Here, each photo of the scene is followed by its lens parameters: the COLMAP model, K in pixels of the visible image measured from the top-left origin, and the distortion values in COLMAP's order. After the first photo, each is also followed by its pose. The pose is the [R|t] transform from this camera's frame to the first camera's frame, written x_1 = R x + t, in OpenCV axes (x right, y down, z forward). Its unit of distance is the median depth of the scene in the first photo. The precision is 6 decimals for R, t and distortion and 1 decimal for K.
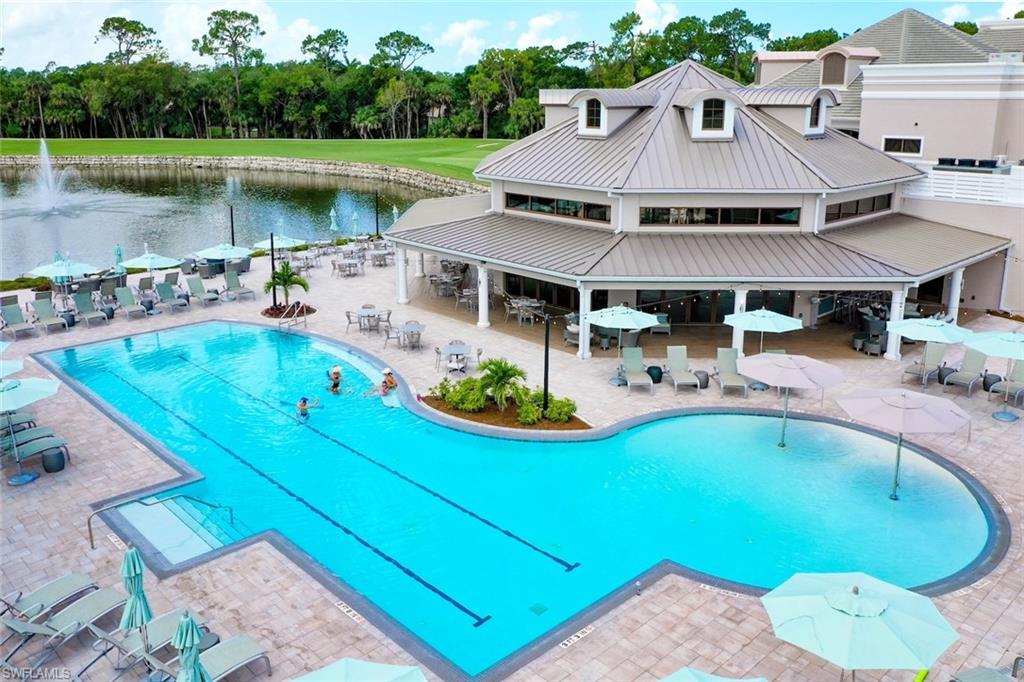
lens RADIAL K [[832.3, 0, 512.0], [0, 832.3, 336.8], [0, 0, 1]] dist [-0.000046, 0.002633]
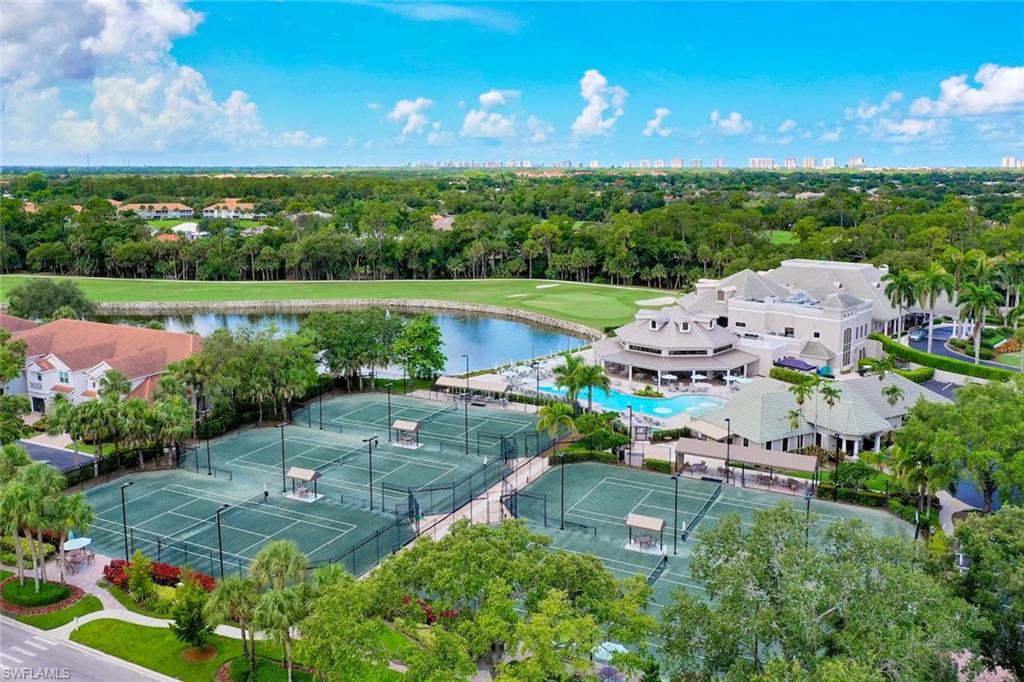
lens RADIAL K [[832.3, 0, 512.0], [0, 832.3, 336.8], [0, 0, 1]] dist [-0.000046, 0.002633]
pose [[0.998257, -0.013373, 0.057487, -0.797854], [0.018831, 0.995254, -0.095476, 0.143493], [-0.055937, 0.096392, 0.993770, -2.843374]]
